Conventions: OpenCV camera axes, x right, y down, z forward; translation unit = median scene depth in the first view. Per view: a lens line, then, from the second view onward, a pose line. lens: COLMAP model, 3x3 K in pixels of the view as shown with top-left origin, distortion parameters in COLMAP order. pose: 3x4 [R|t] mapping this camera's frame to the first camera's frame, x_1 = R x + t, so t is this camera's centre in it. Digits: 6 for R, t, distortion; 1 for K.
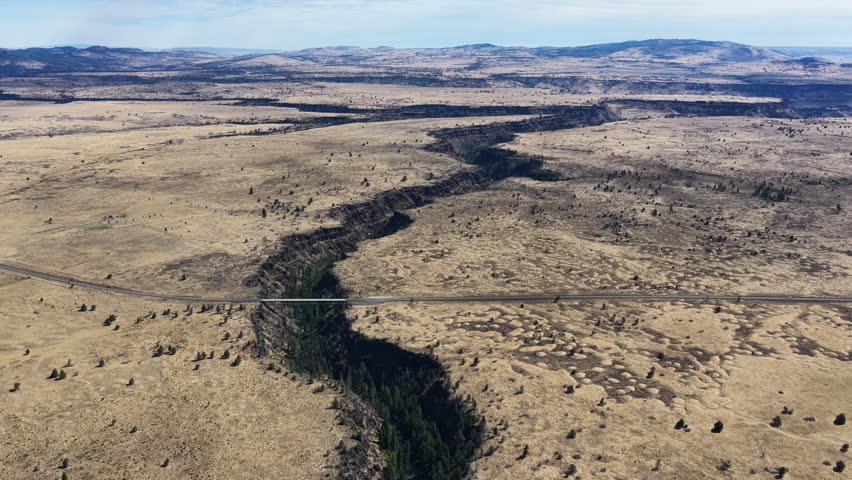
lens RADIAL K [[727.2, 0, 426.0], [0, 727.2, 240.0], [0, 0, 1]] dist [-0.012917, 0.045961]
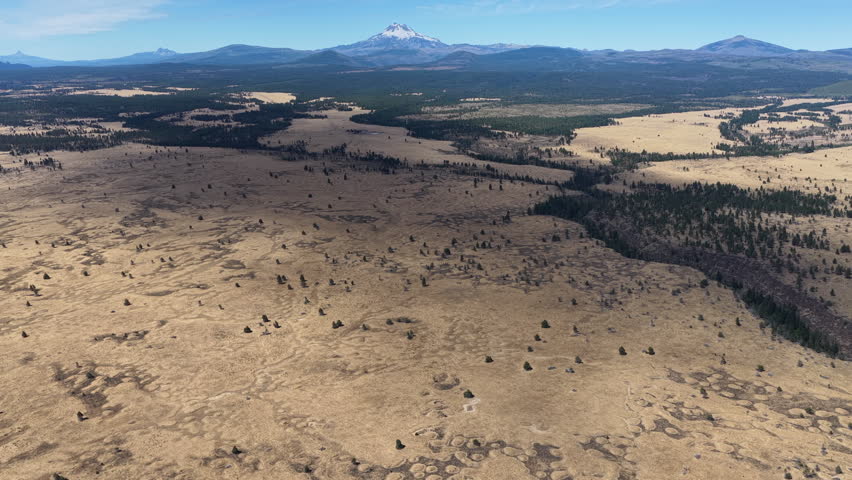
lens RADIAL K [[727.2, 0, 426.0], [0, 727.2, 240.0], [0, 0, 1]] dist [-0.012917, 0.045961]
pose [[-0.972399, 0.059224, -0.225682, 0.802234], [-0.054695, 0.882439, 0.467237, -0.379334], [0.226822, 0.466685, -0.854843, 1.525225]]
